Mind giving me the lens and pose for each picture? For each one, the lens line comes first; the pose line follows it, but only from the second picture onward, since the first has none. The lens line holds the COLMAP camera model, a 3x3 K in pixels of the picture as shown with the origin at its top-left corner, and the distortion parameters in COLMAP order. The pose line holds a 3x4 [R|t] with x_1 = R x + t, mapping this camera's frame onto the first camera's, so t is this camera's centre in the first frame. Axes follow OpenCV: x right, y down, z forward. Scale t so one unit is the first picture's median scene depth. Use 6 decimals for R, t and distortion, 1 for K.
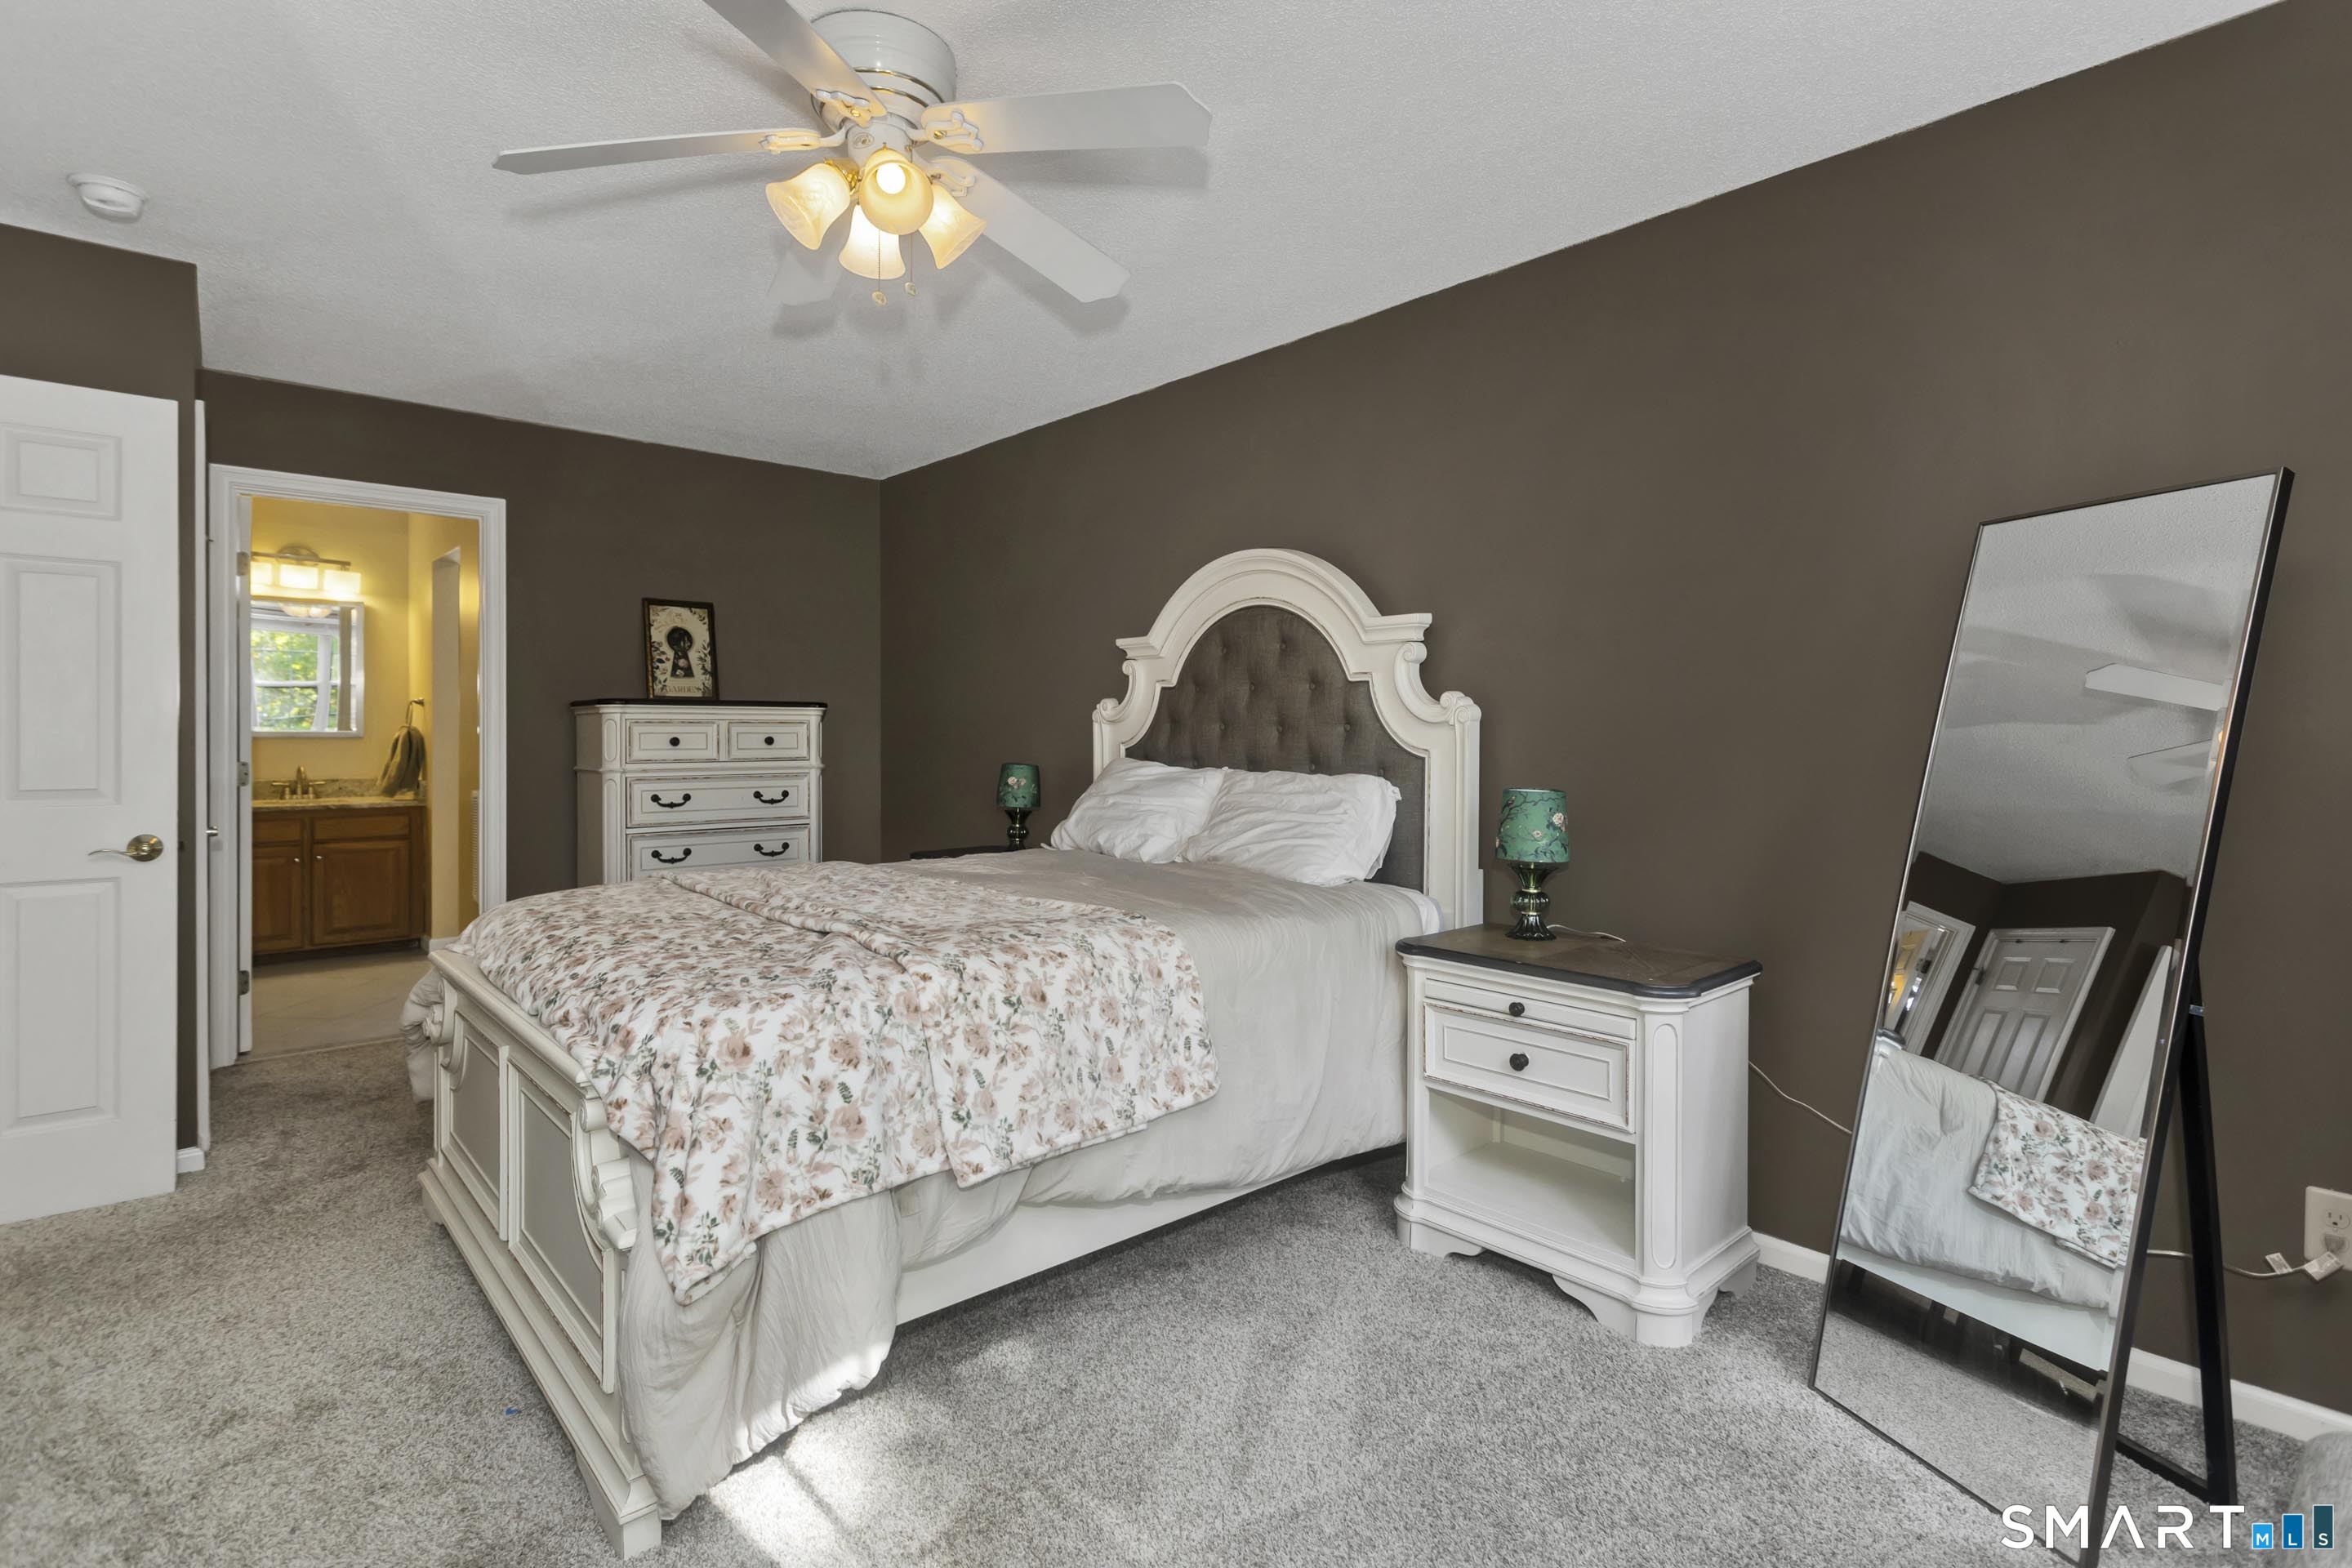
lens RADIAL K [[1134.1, 0, 1173.2], [0, 1134.1, 732.0], [0, 0, 1]] dist [-0.004068, 0.001036]
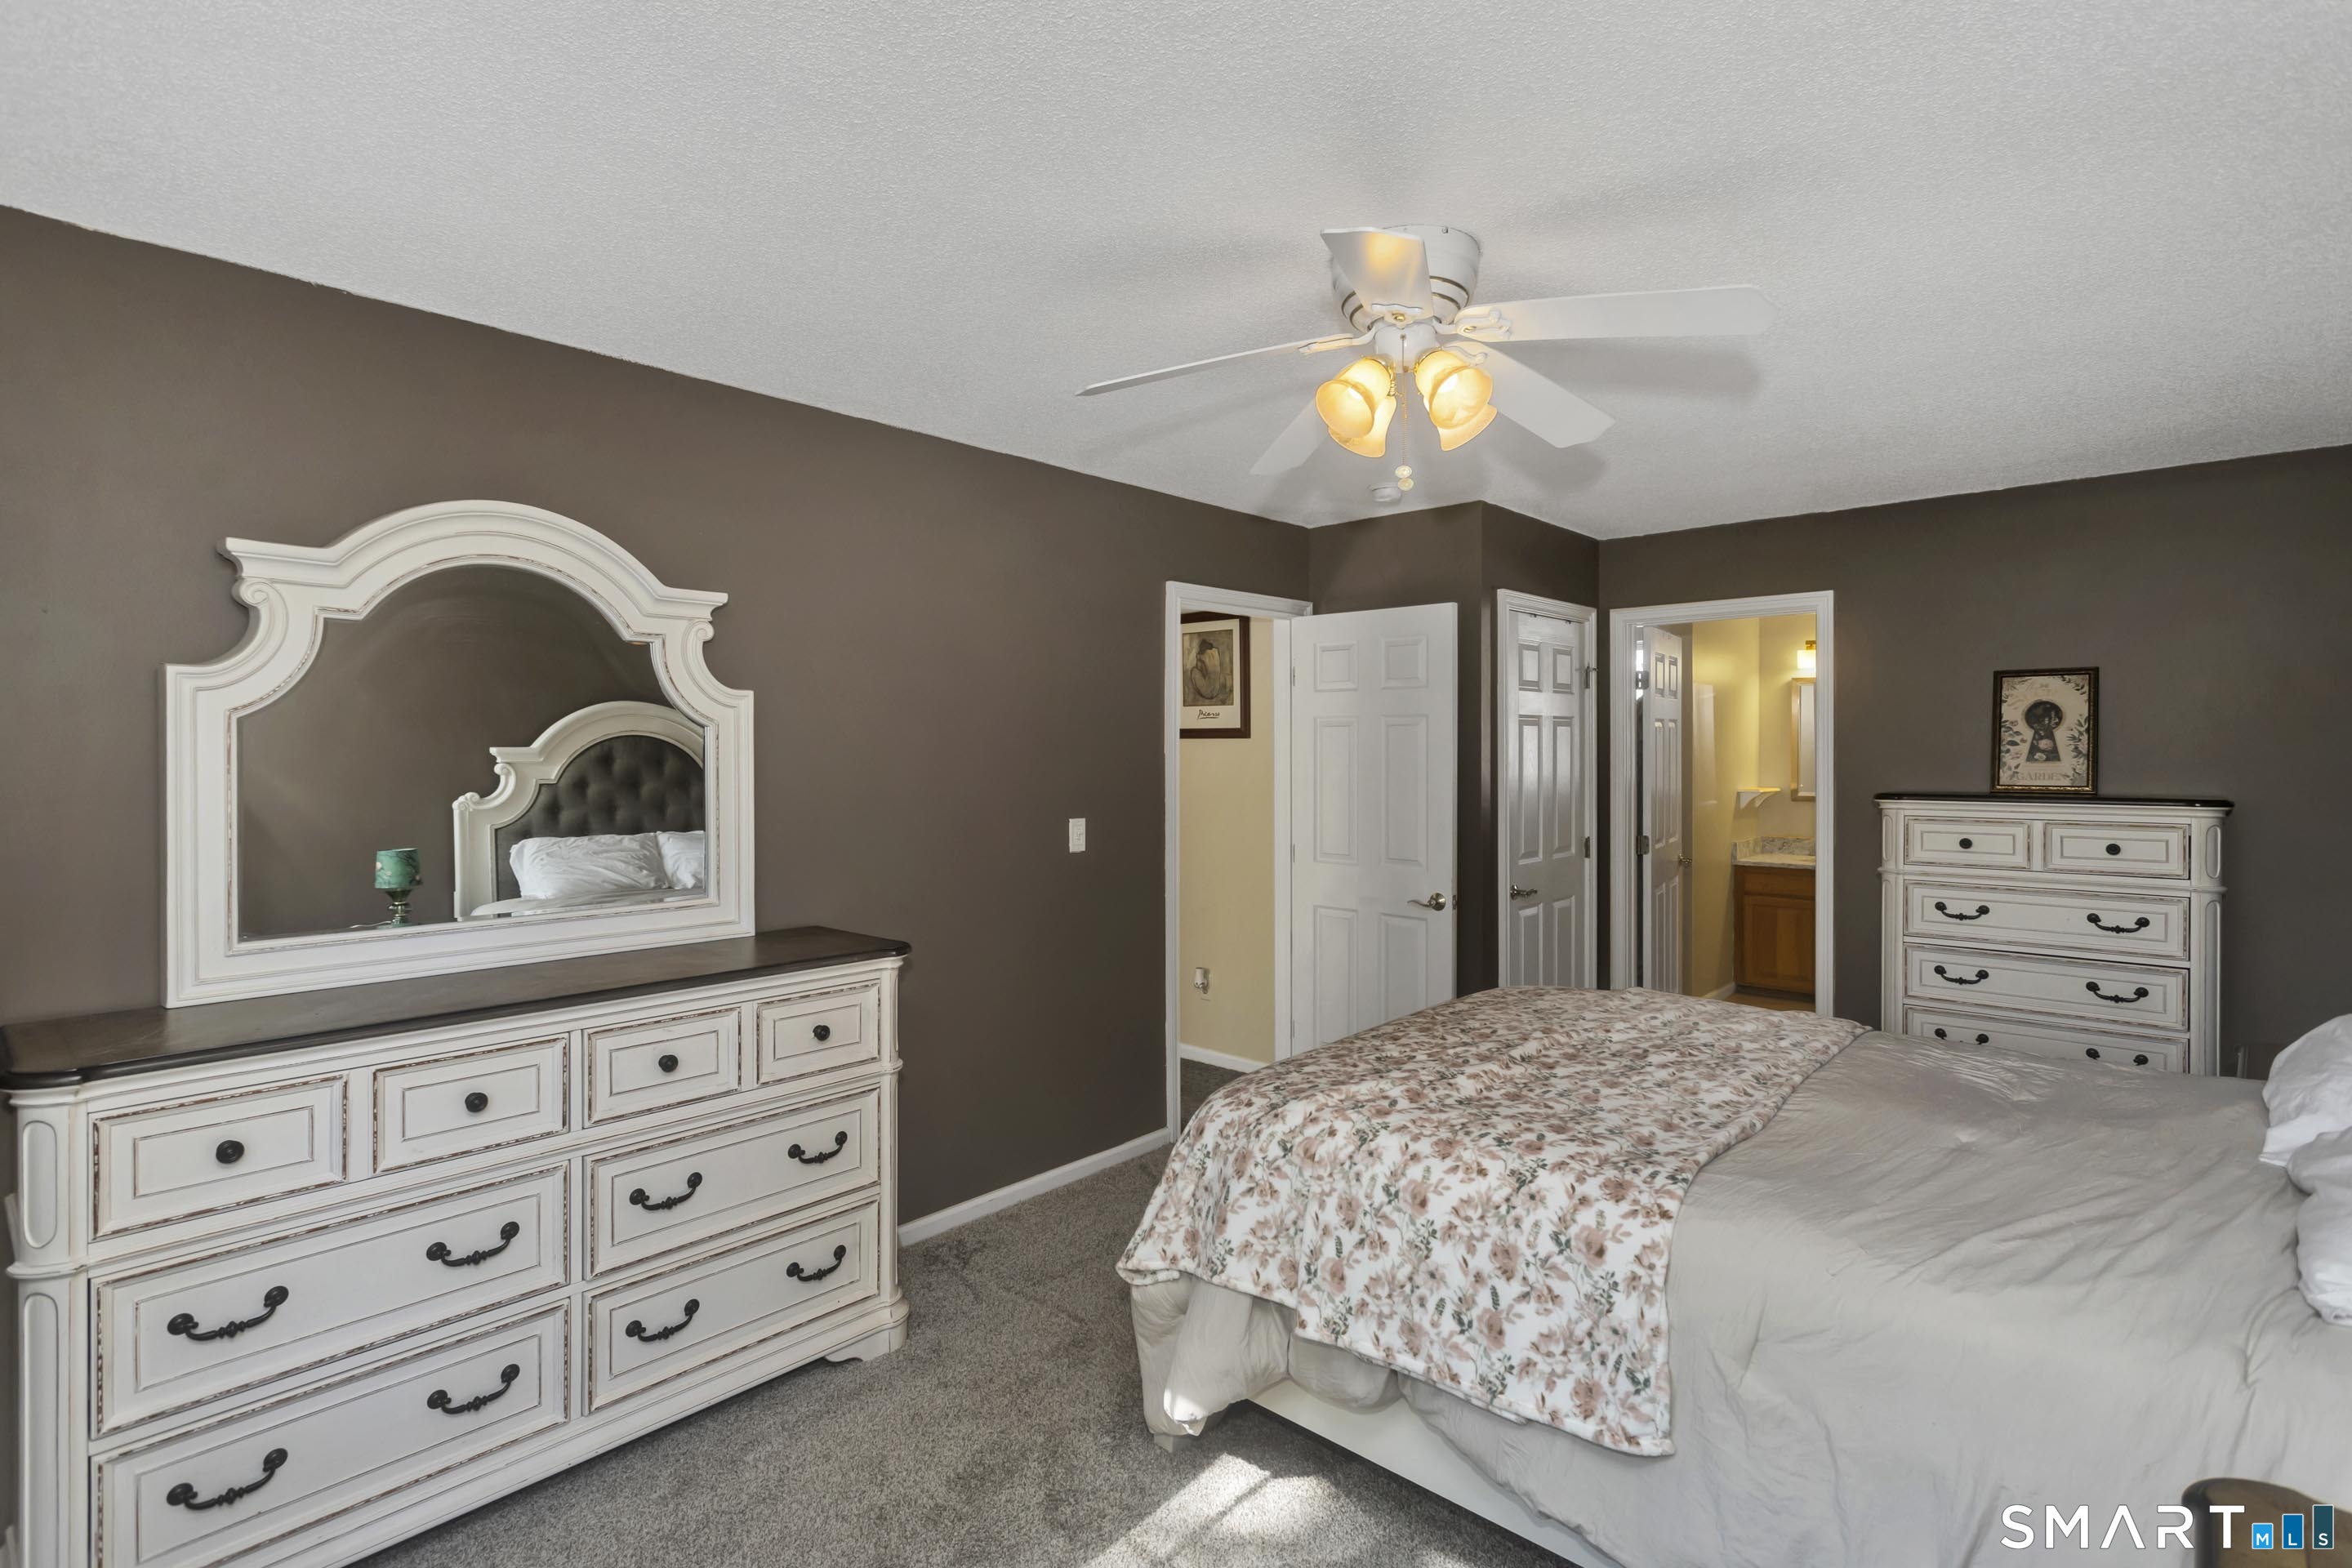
lens RADIAL K [[1134.1, 0, 1175.2], [0, 1134.1, 762.8], [0, 0, 1]] dist [-0.004068, 0.001036]
pose [[0.106040, 0.008703, -0.994324, 0.350526], [-0.000091, 0.999962, 0.008743, -0.060241], [0.994362, -0.000836, 0.106036, 0.312906]]
